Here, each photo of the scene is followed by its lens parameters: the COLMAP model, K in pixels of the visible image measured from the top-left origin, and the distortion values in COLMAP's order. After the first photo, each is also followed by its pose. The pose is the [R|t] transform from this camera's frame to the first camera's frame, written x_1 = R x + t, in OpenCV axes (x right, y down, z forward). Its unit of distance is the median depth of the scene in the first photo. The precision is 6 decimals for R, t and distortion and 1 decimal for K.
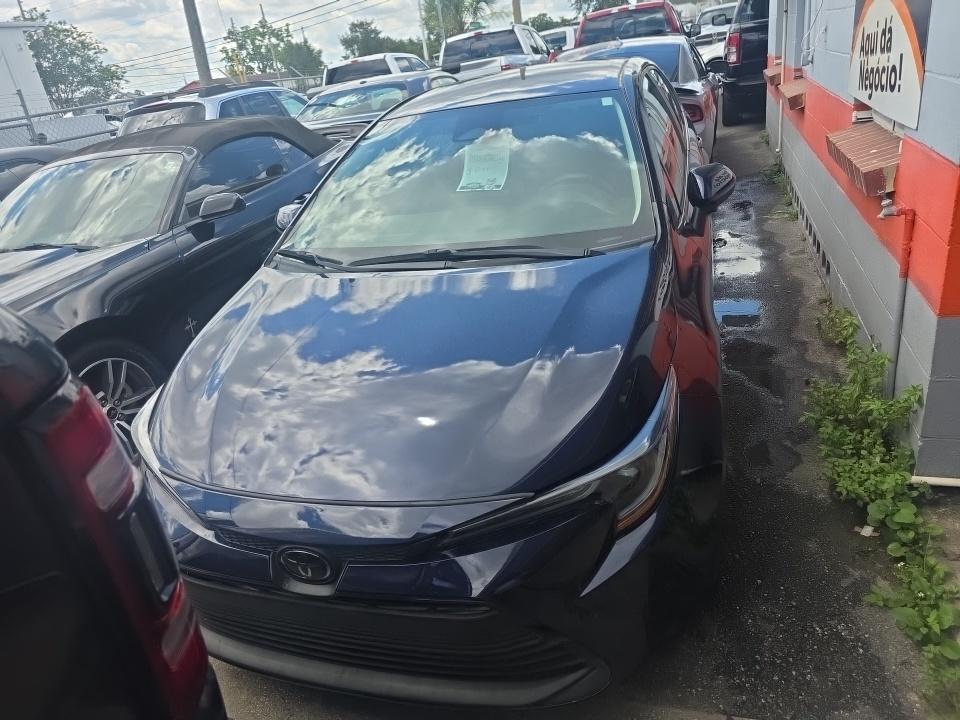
lens RADIAL K [[649.7, 0, 479.9], [0, 649.7, 358.3], [0, 0, 1]] dist [0.018191, -0.021144]
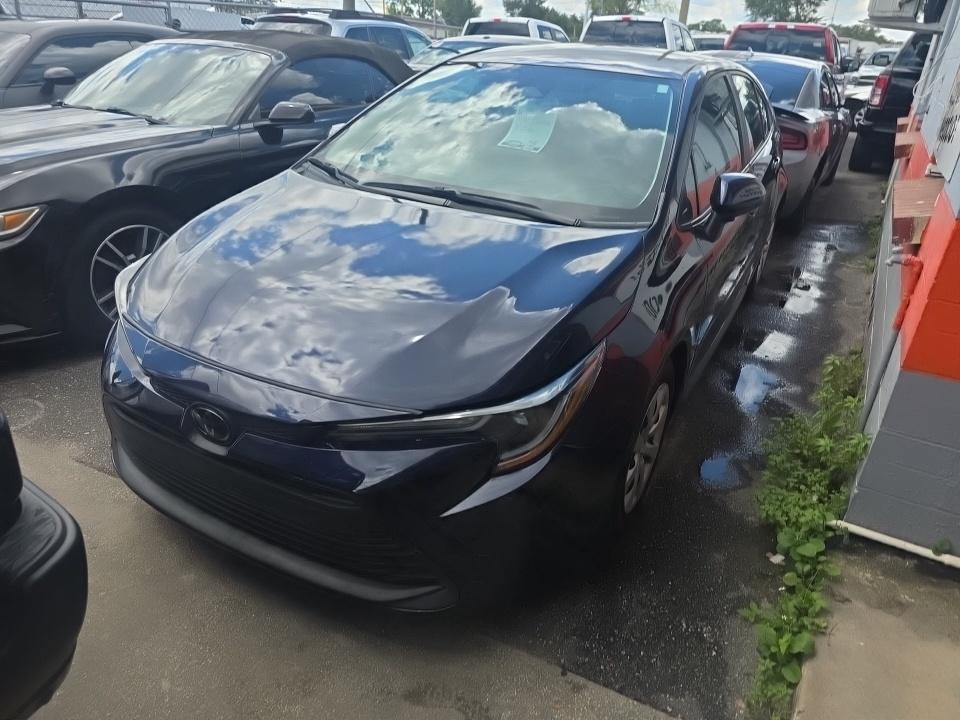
lens RADIAL K [[649.7, 0, 540.9], [0, 649.7, 397.2], [0, 0, 1]] dist [0.018191, -0.021144]
pose [[0.964479, 0.255341, -0.067685, 0.222743], [-0.250965, 0.965682, 0.066896, 0.042544], [0.082443, -0.047533, 0.995462, -0.026837]]
